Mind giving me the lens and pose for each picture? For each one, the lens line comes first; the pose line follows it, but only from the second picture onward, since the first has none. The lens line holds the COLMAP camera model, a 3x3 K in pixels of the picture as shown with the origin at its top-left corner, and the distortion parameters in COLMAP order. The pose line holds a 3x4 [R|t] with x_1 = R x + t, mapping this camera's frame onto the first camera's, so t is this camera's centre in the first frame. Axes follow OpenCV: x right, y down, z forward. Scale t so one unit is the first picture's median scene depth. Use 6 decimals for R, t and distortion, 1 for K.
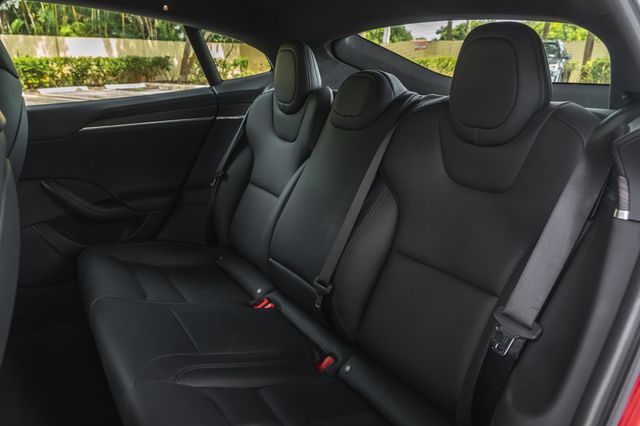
lens RADIAL K [[513.6, 0, 302.1], [0, 513.6, 195.2], [0, 0, 1]] dist [0.039226, -0.026076]
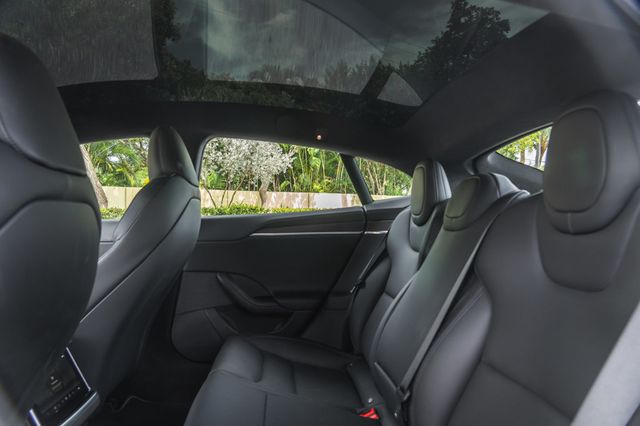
lens RADIAL K [[448.8, 0, 310.1], [0, 448.8, 207.6], [0, 0, 1]] dist [0.012189, 0.004622]
pose [[0.897246, 0.004093, -0.441511, 0.169160], [-0.125759, 0.960907, -0.246661, 0.056003], [0.423241, 0.276840, 0.862686, 0.111986]]
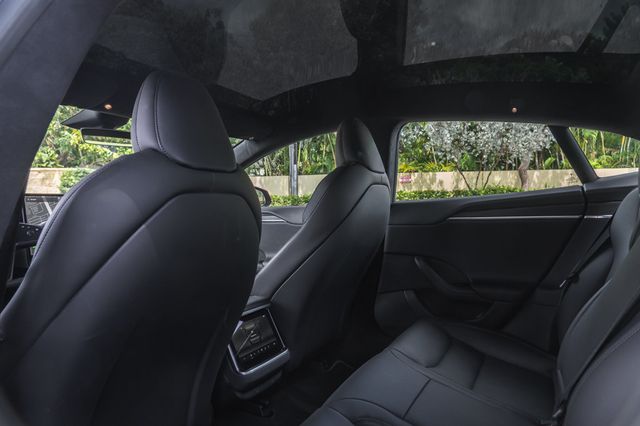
lens RADIAL K [[448.8, 0, 319.2], [0, 448.8, 198.8], [0, 0, 1]] dist [0.012189, 0.004622]
pose [[0.519856, -0.001465, -0.854253, 0.303528], [-0.211473, 0.968652, -0.130354, 0.026392], [0.827665, 0.248417, 0.503250, 0.209413]]
